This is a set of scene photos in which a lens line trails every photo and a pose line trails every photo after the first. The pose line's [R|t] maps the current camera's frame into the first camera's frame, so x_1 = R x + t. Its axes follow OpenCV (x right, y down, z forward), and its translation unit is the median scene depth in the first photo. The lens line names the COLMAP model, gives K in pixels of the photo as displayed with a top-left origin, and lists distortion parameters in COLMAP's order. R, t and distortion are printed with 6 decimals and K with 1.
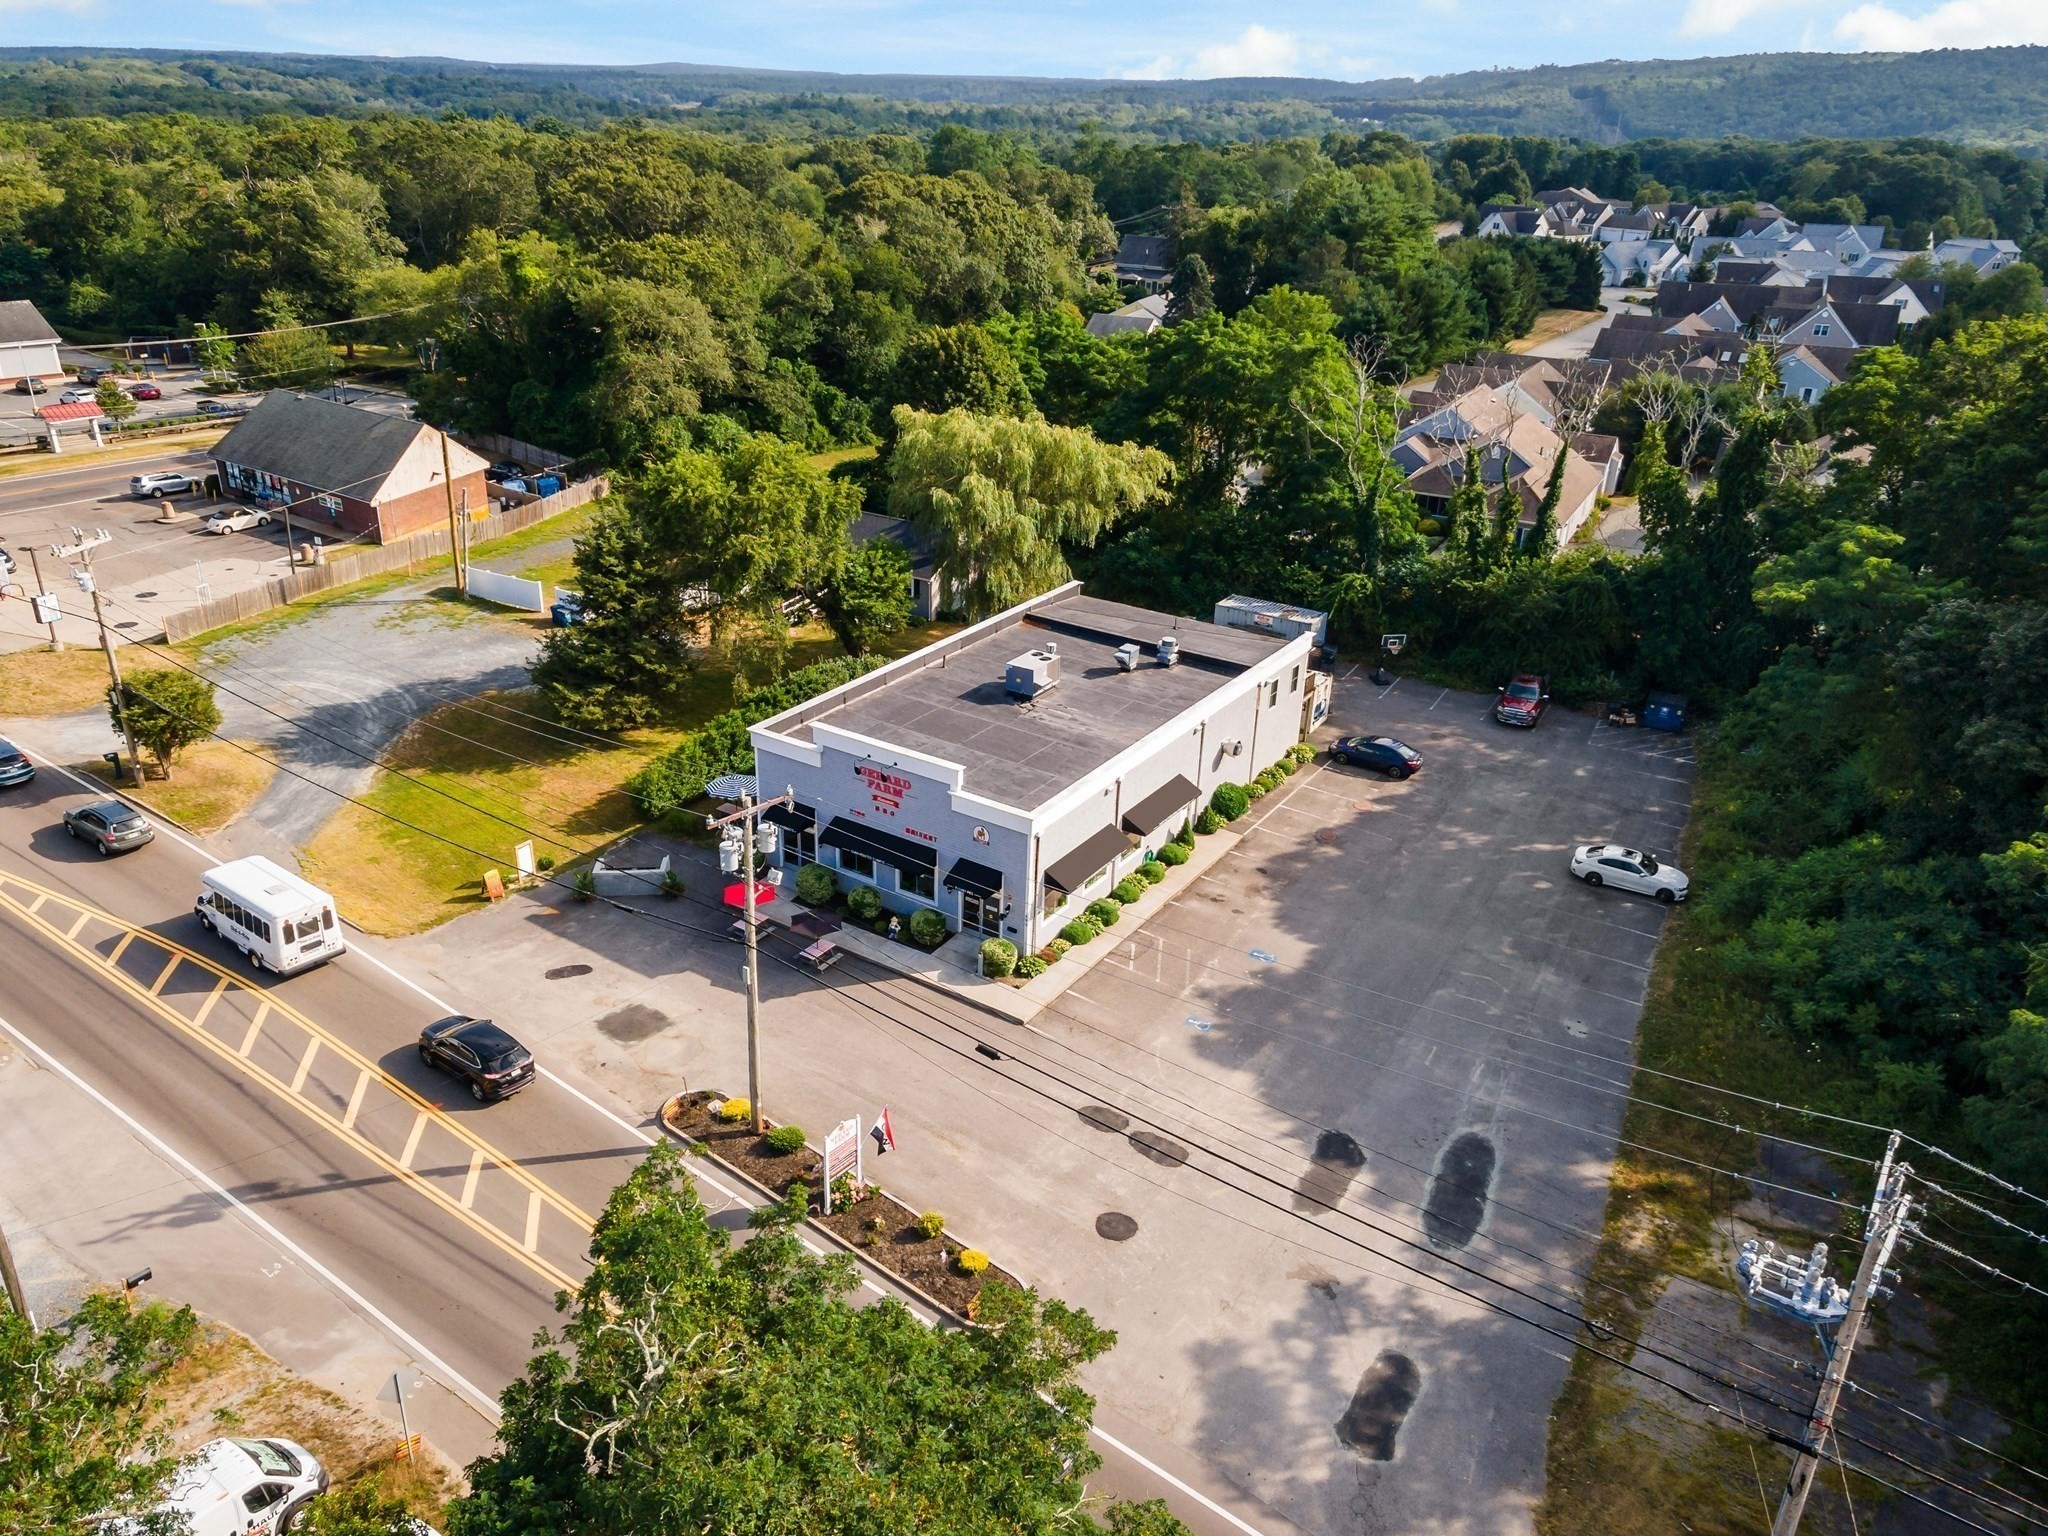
lens RADIAL K [[1502.2, 0, 1030.1], [0, 1502.2, 767.8], [0, 0, 1]] dist [0.029945, 0.019799]
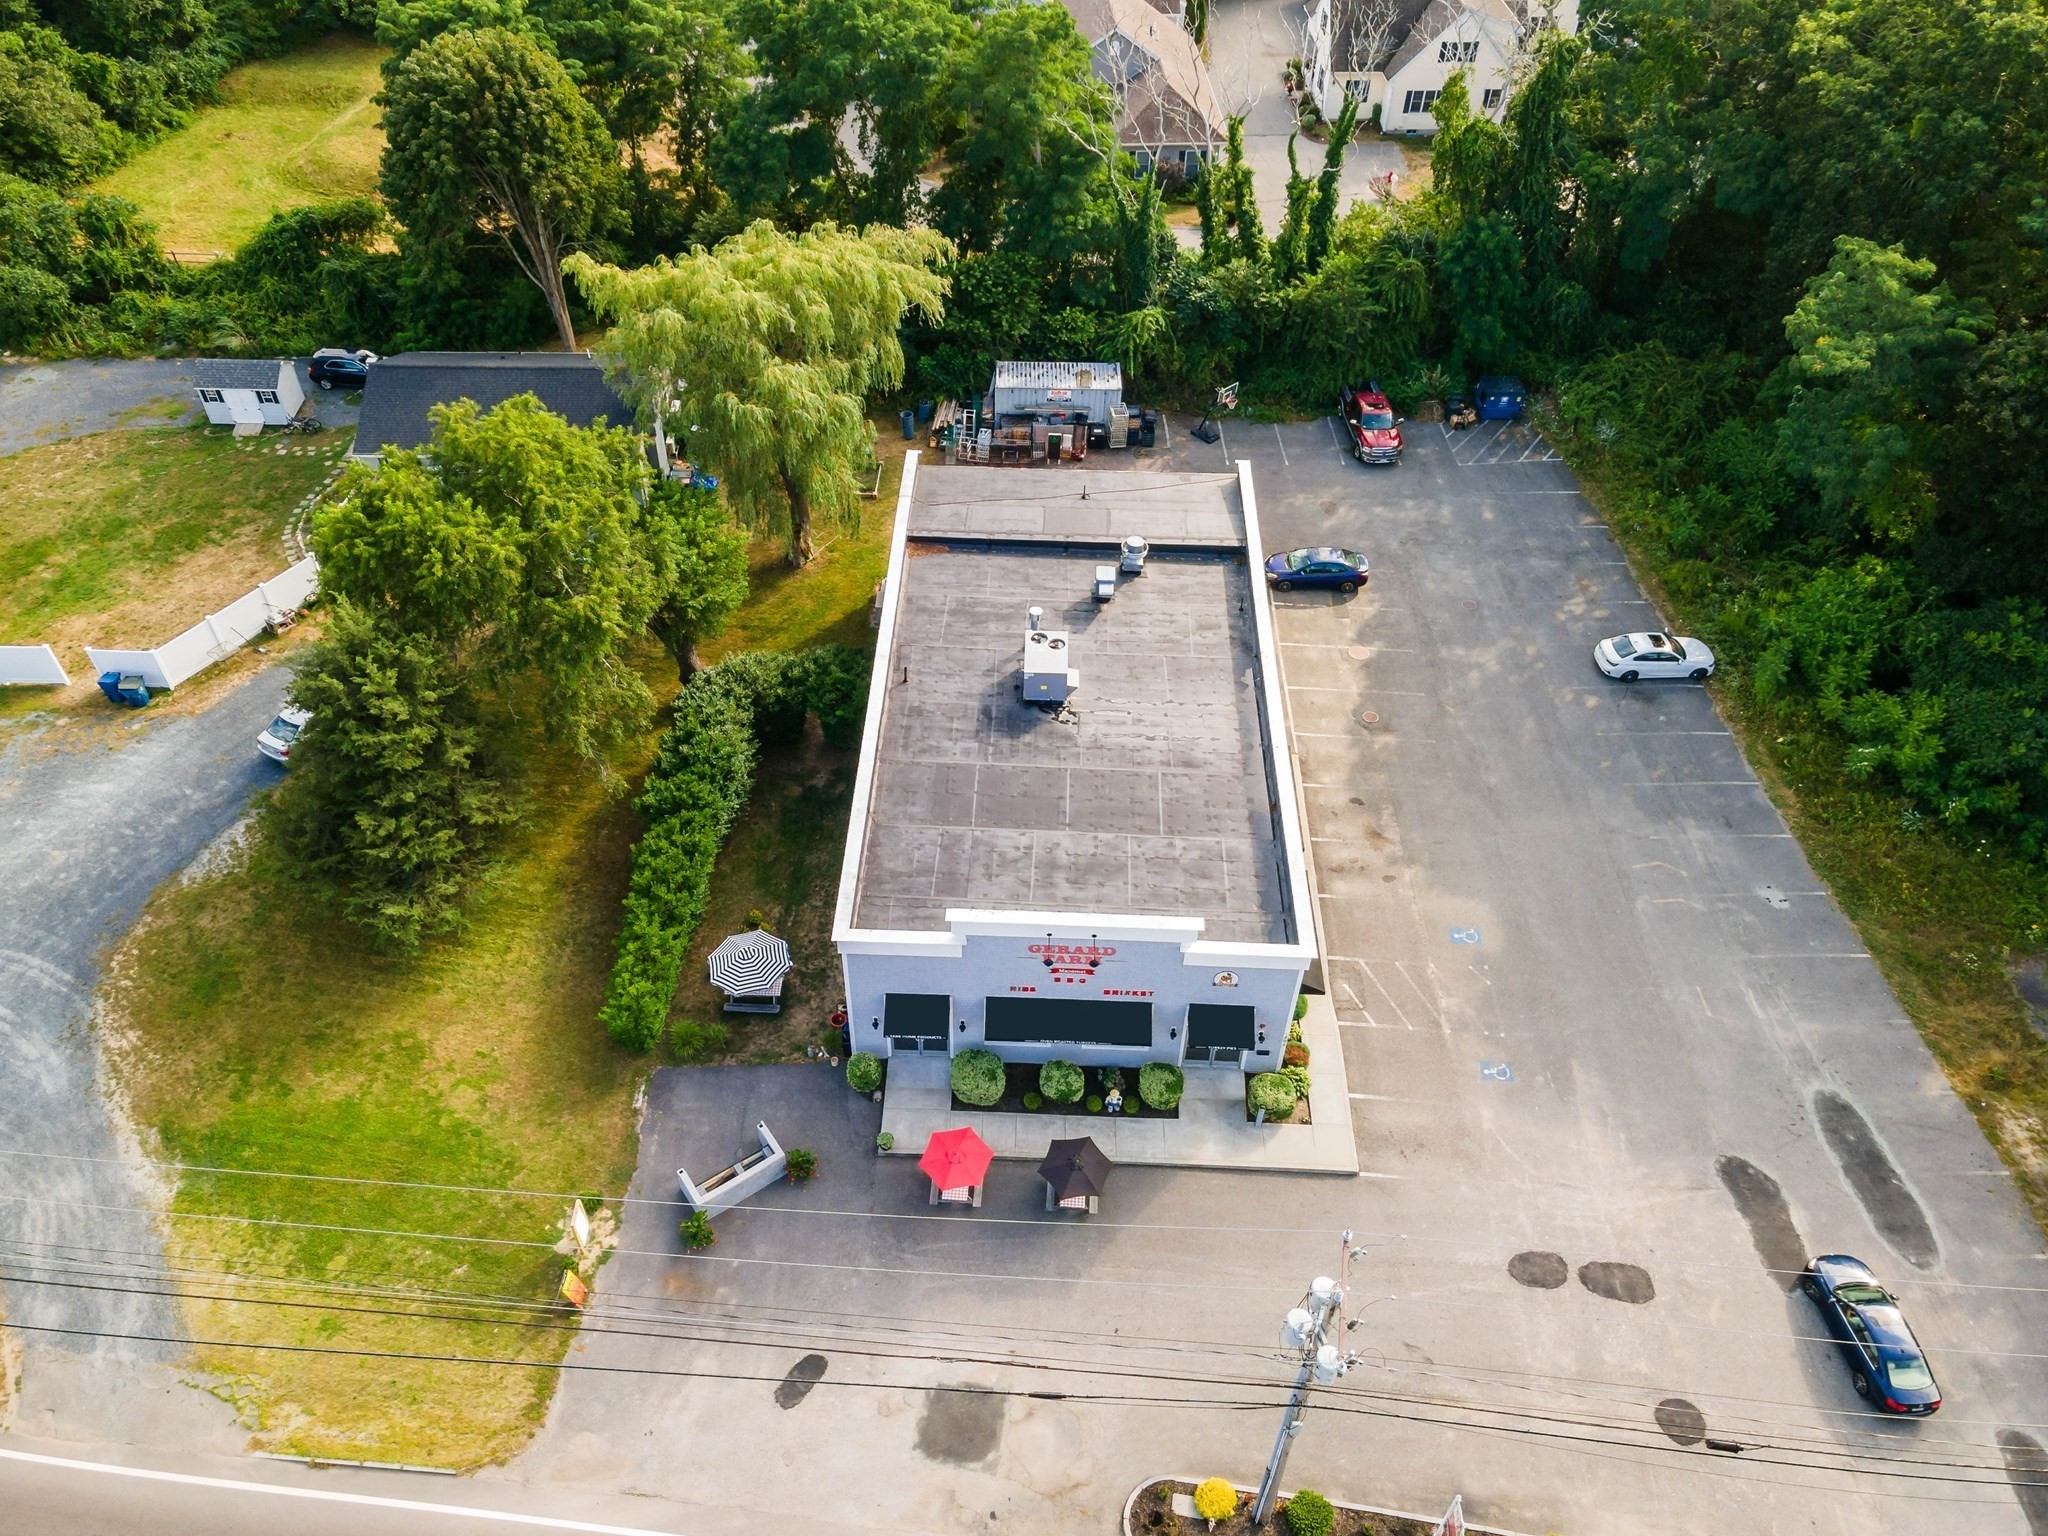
lens RADIAL K [[1502.2, 0, 1029.5], [0, 1502.2, 769.6], [0, 0, 1]] dist [0.029945, 0.019799]
pose [[0.853692, -0.376189, 0.360128, -0.257074], [0.222868, 0.888901, 0.400230, -0.277161], [-0.470681, -0.261412, 0.842688, 0.292880]]
